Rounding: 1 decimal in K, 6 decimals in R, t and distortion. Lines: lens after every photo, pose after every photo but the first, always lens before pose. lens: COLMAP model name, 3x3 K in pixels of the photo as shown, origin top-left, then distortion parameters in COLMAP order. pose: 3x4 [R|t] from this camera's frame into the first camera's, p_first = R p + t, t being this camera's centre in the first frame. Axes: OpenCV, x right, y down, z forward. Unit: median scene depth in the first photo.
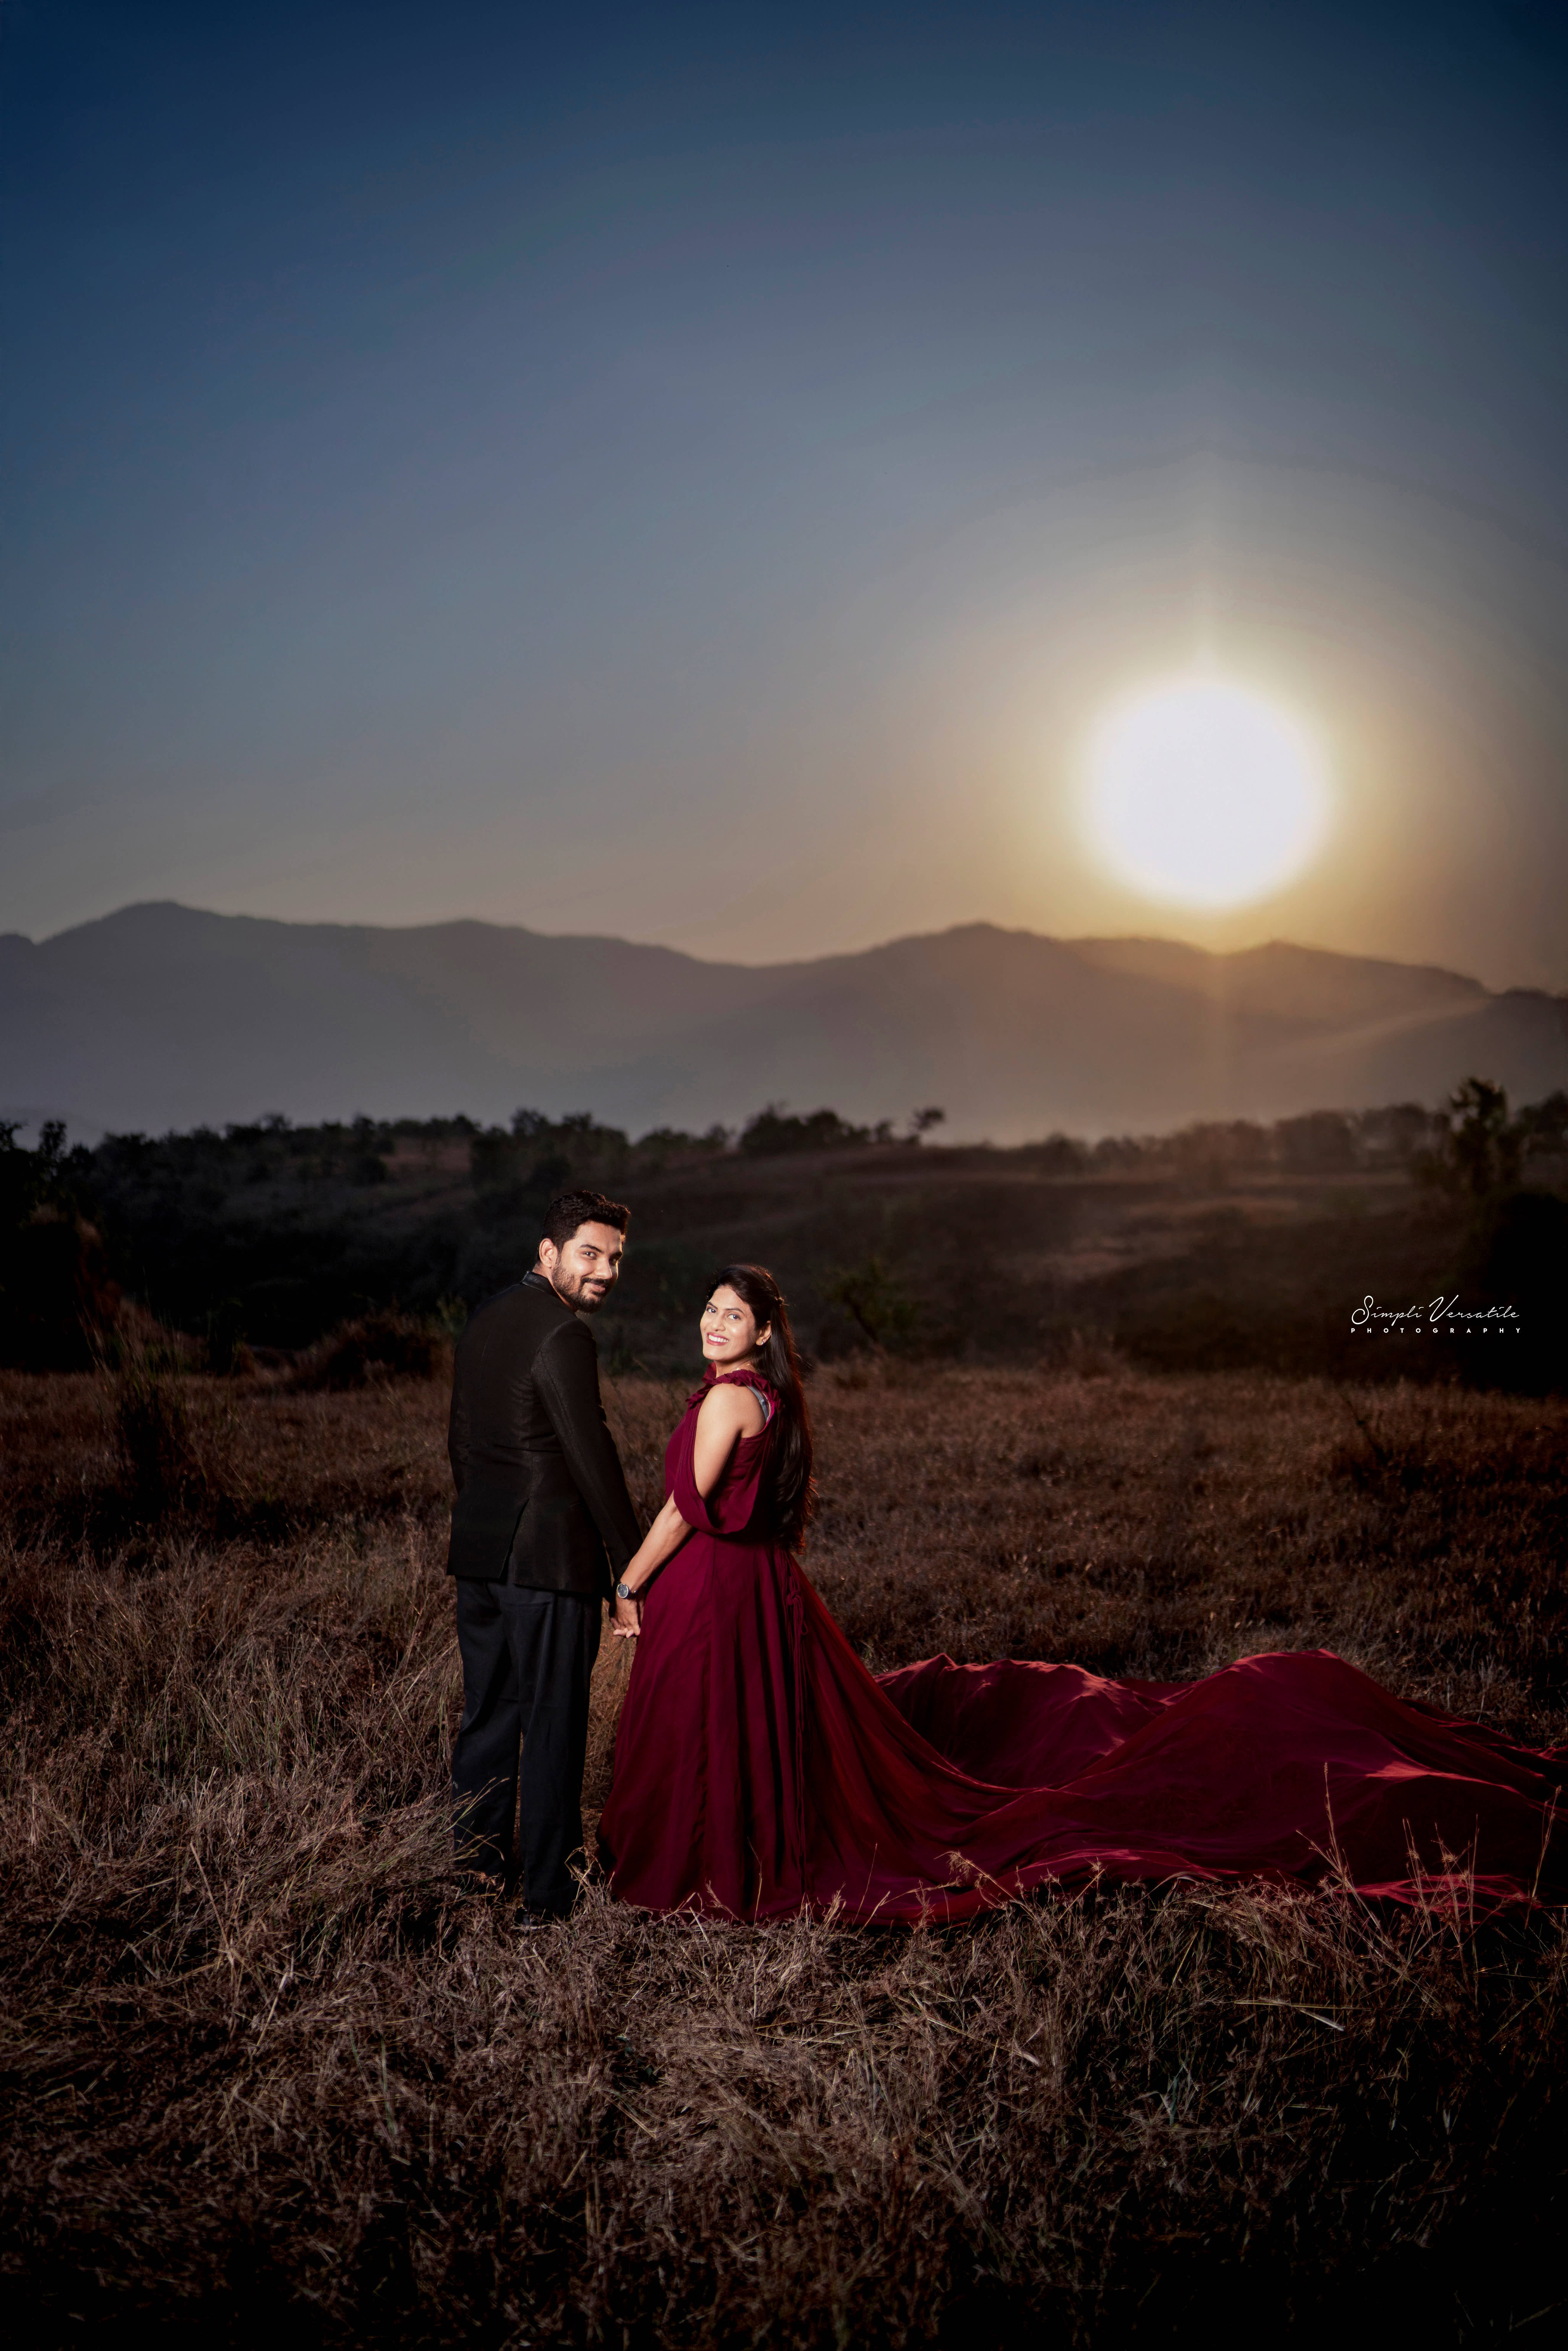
lens RADIAL K [[2334.5, 0, 766.5], [0, 2334.5, 1176.4], [0, 0, 1]] dist [-0.140957, 0.161060]
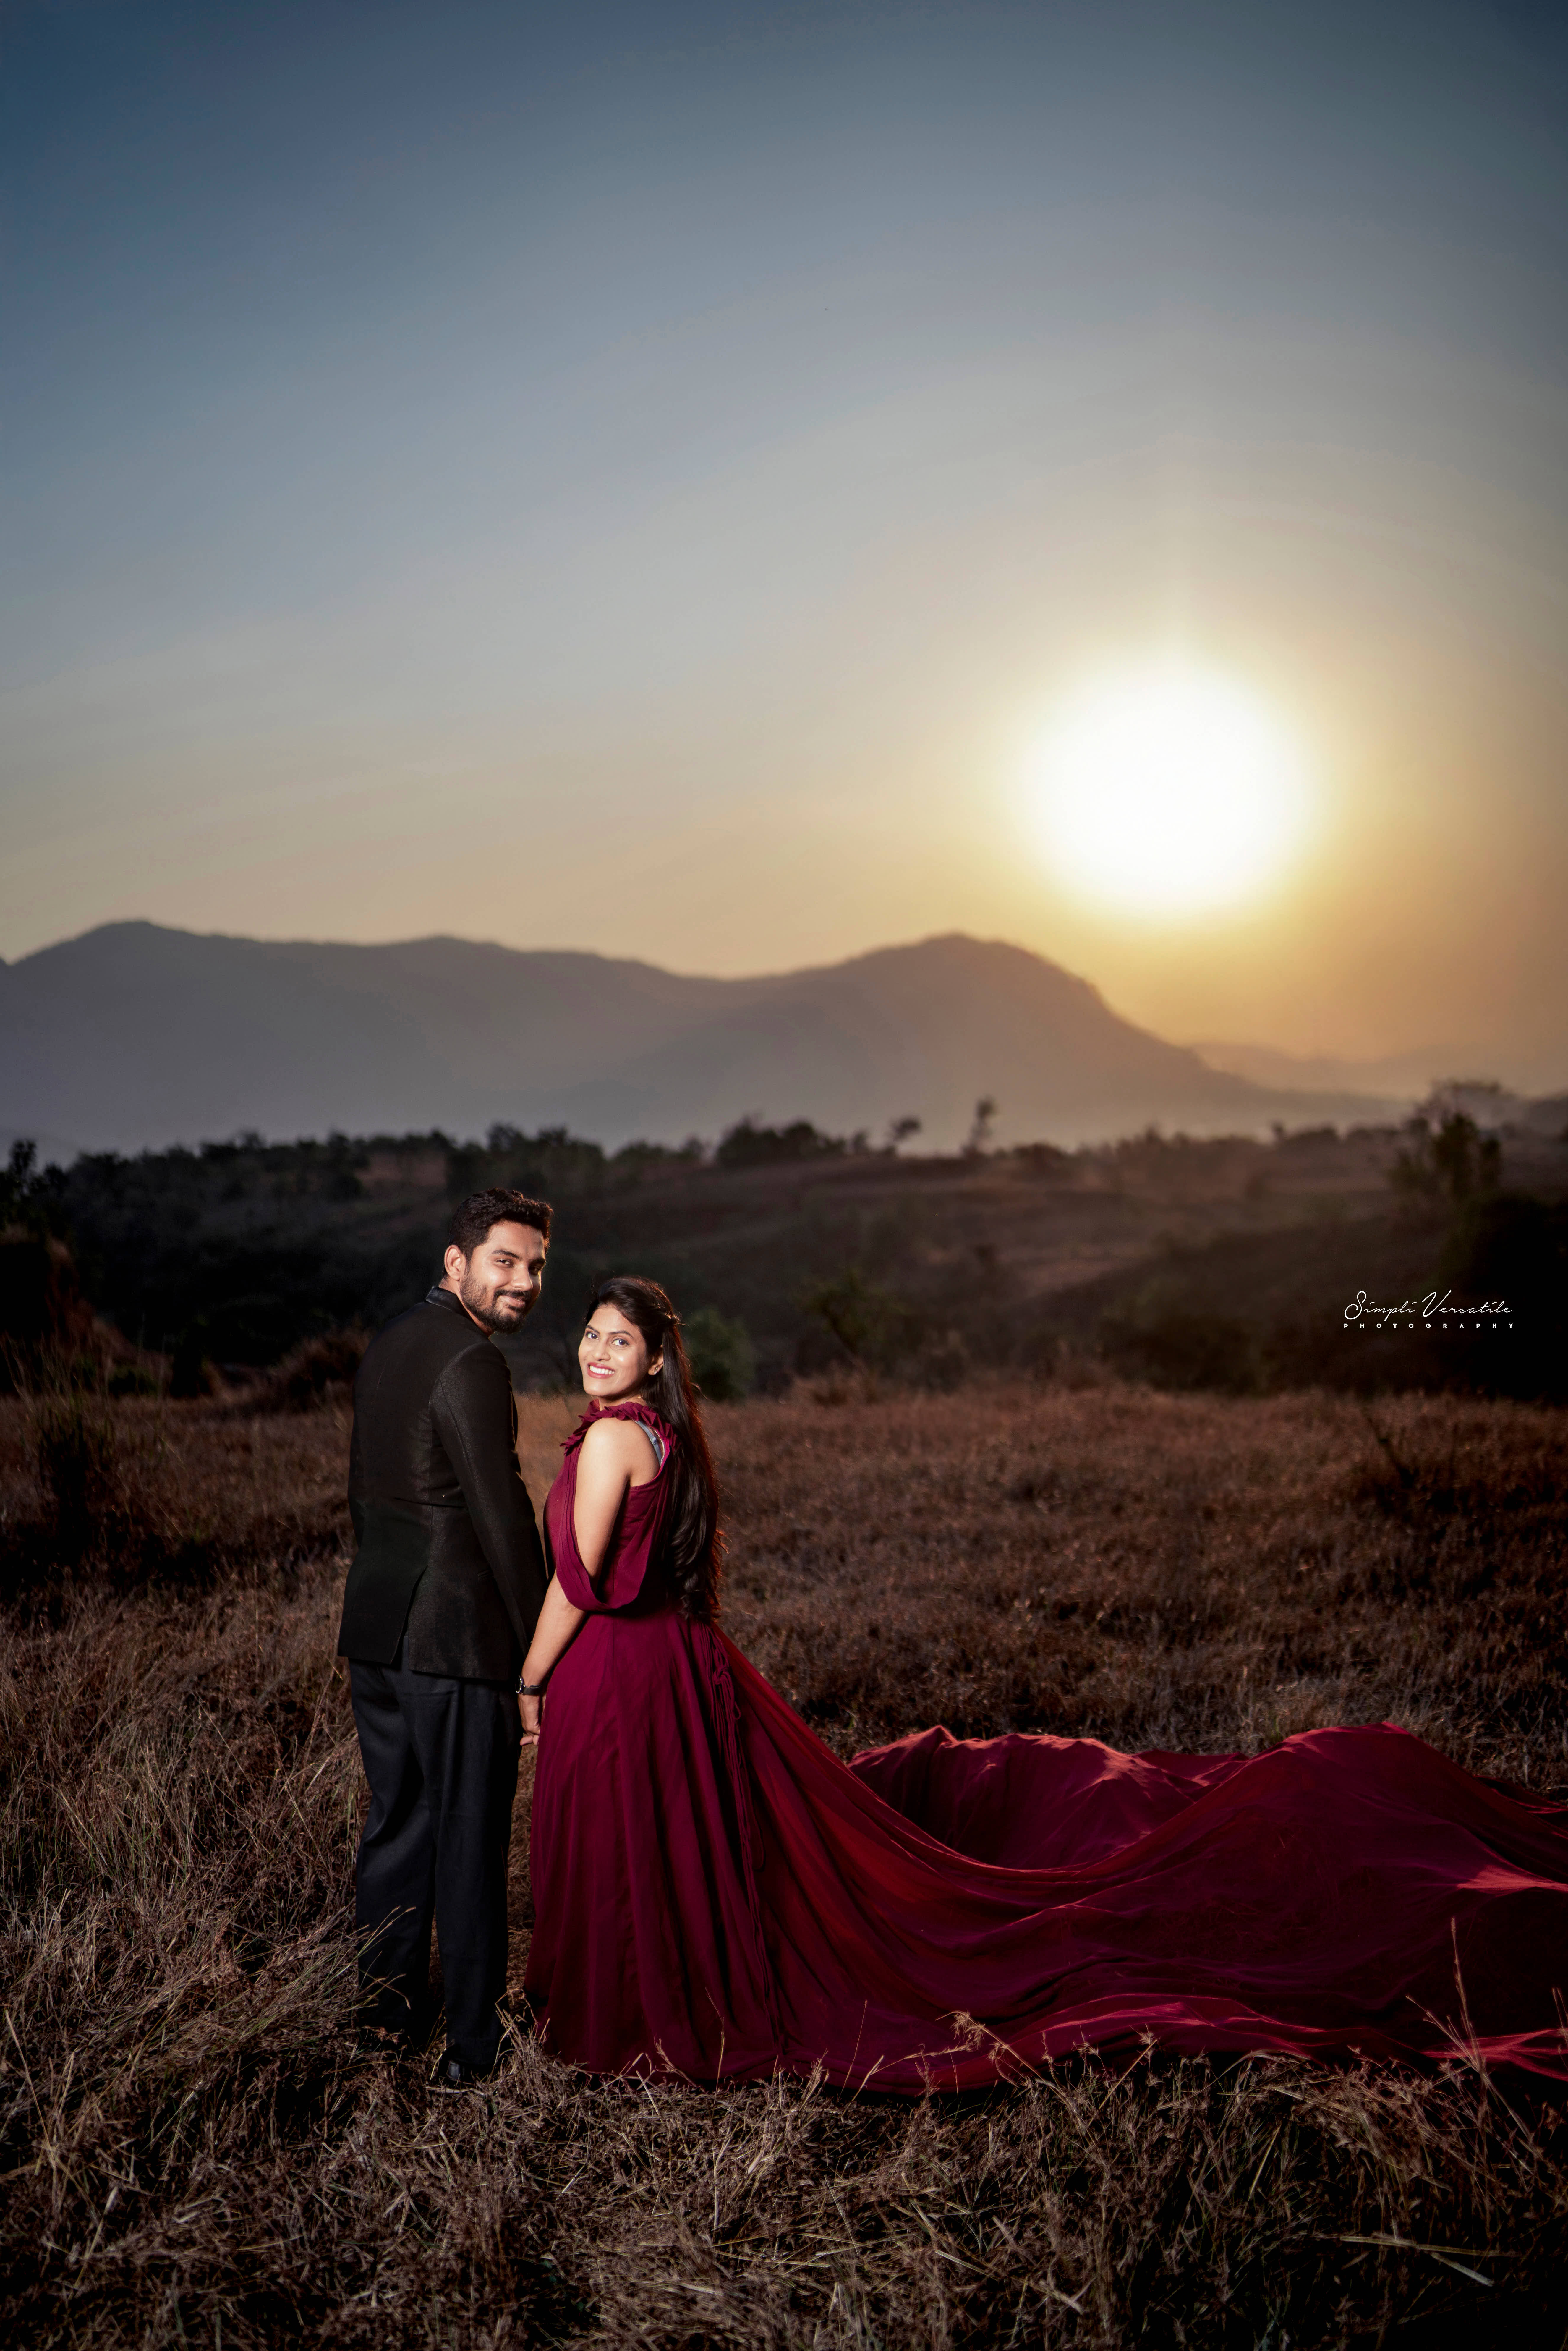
lens RADIAL K [[2334.5, 0, 766.5], [0, 2334.5, 1176.4], [0, 0, 1]] dist [-0.140957, 0.161060]
pose [[0.999887, -0.011278, 0.009908, 0.003329], [0.011330, 0.999922, -0.005165, 0.003191], [-0.009849, 0.005277, 0.999938, 0.080043]]
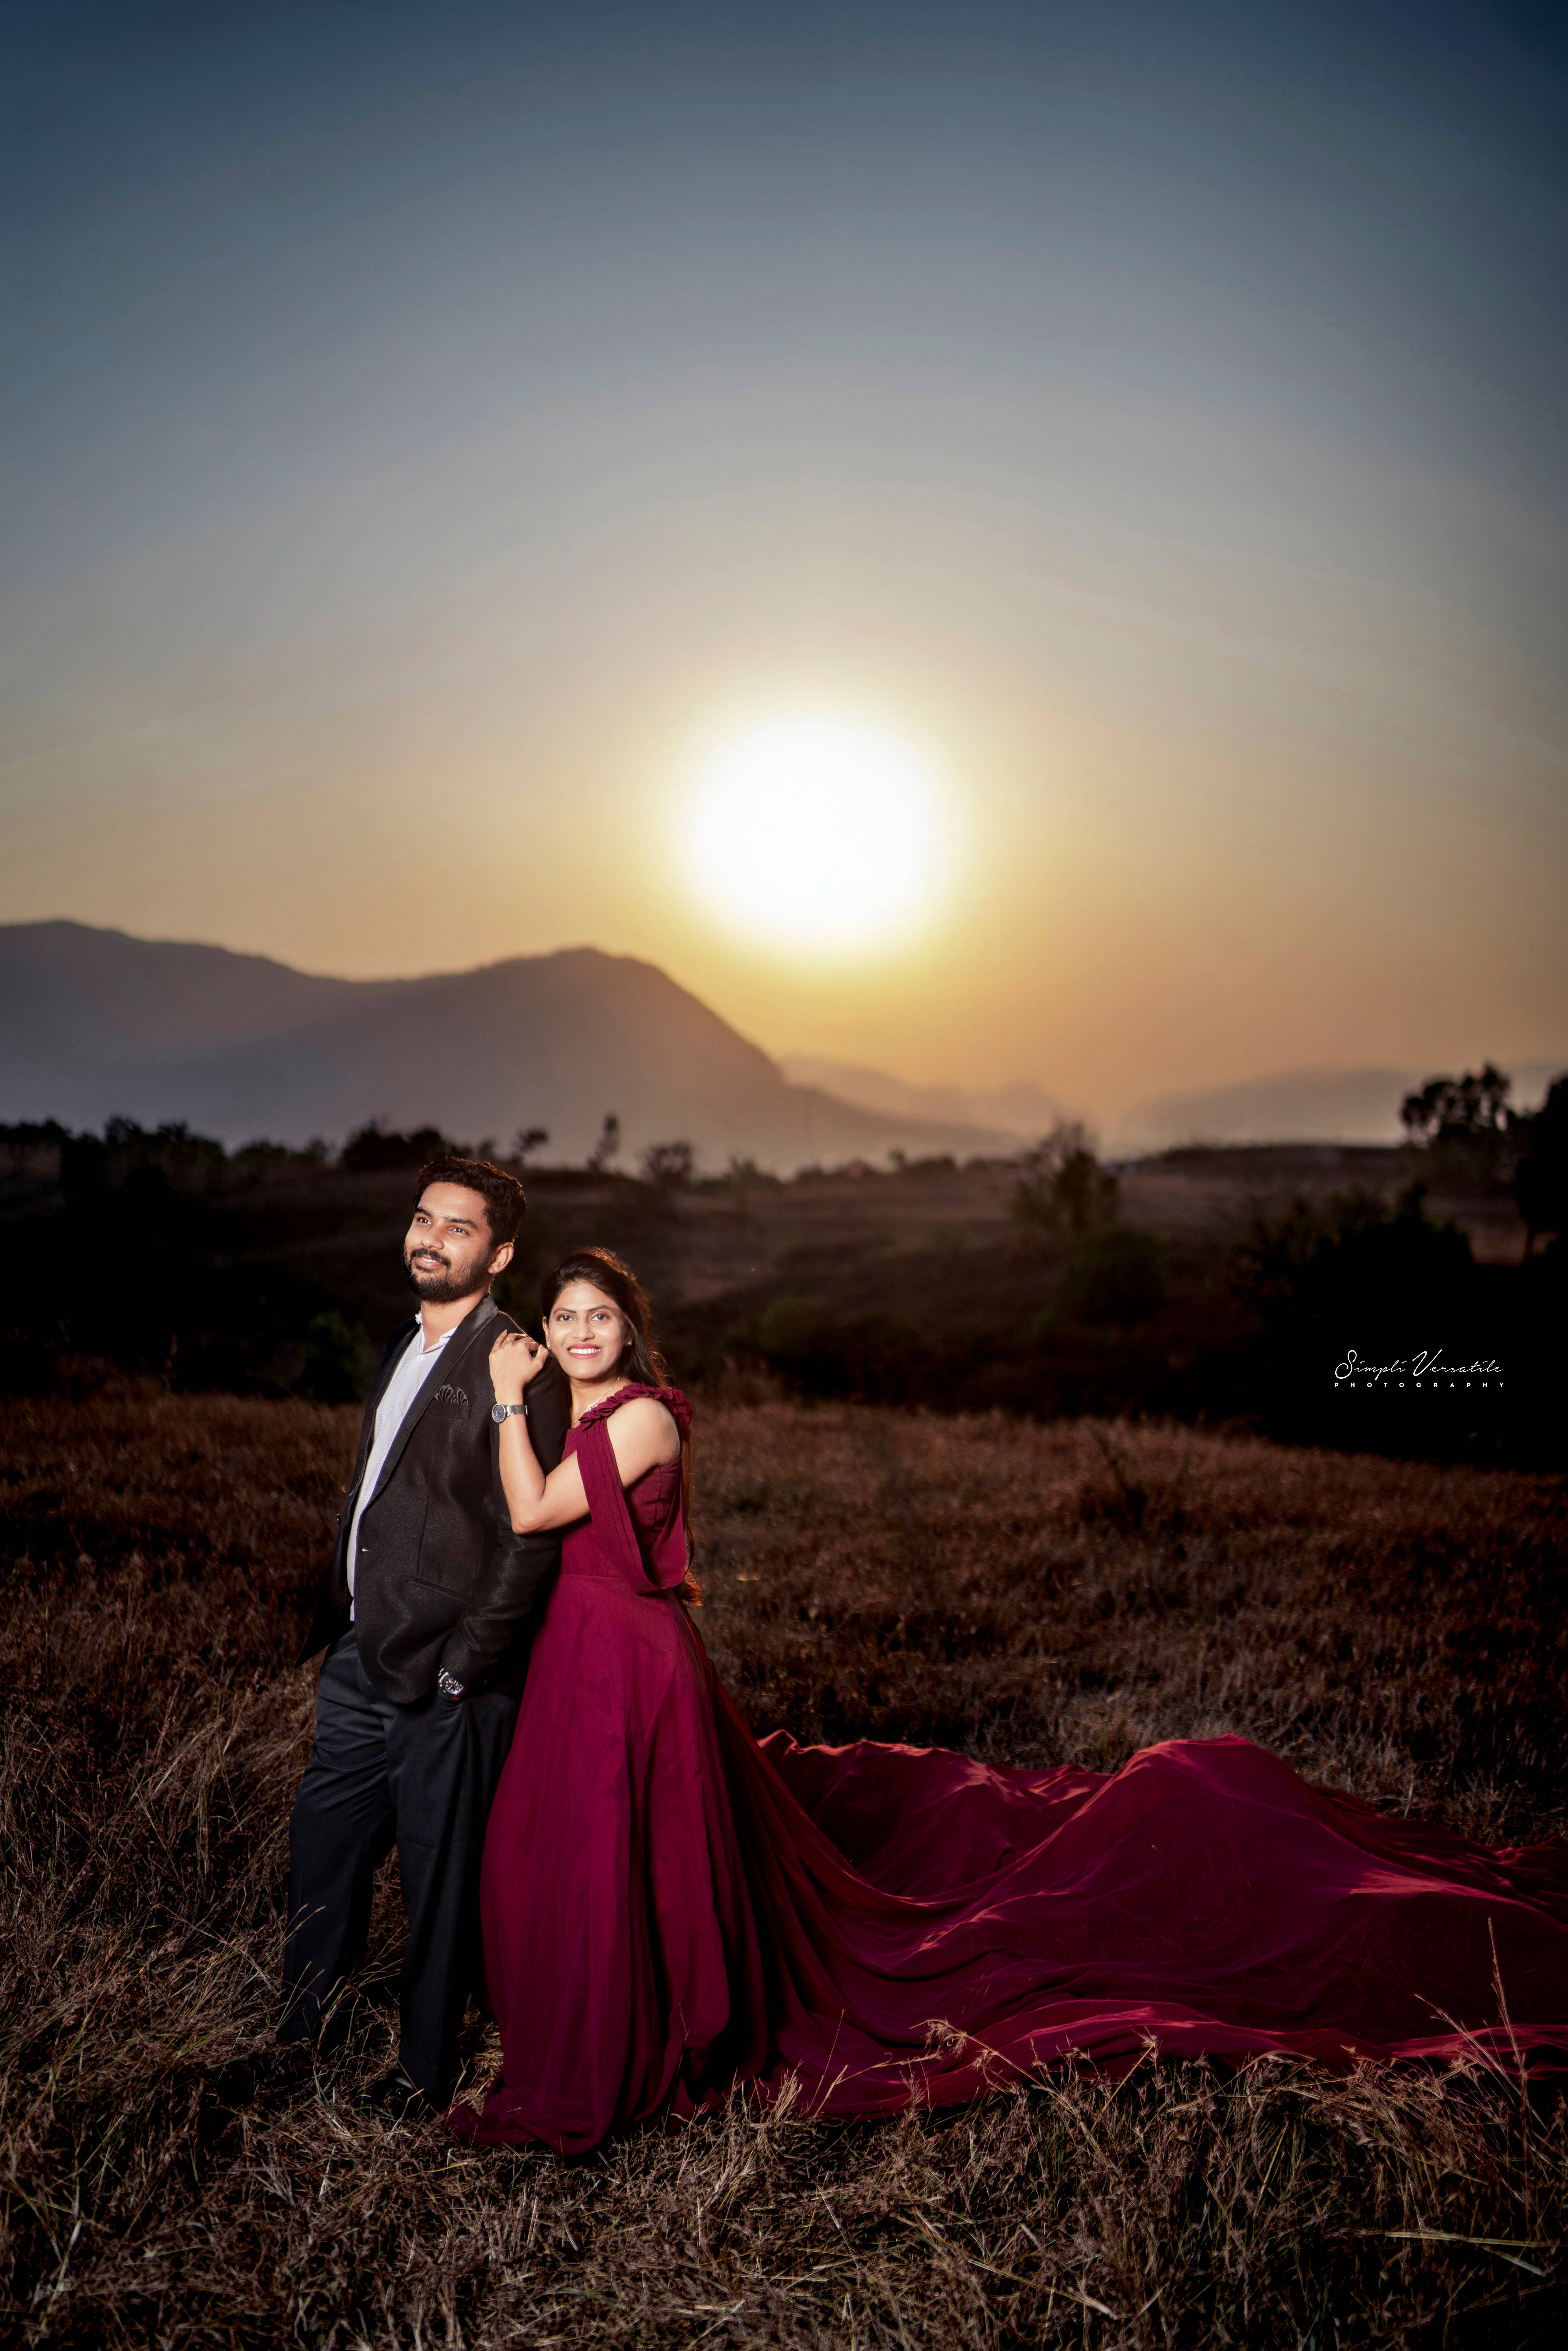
lens RADIAL K [[2334.5, 0, 766.5], [0, 2334.5, 1176.4], [0, 0, 1]] dist [-0.140957, 0.161060]
pose [[0.984723, 0.032138, 0.171138, -0.047134], [-0.030467, 0.999459, -0.012378, 0.006246], [-0.171444, 0.006975, 0.985169, 0.090221]]
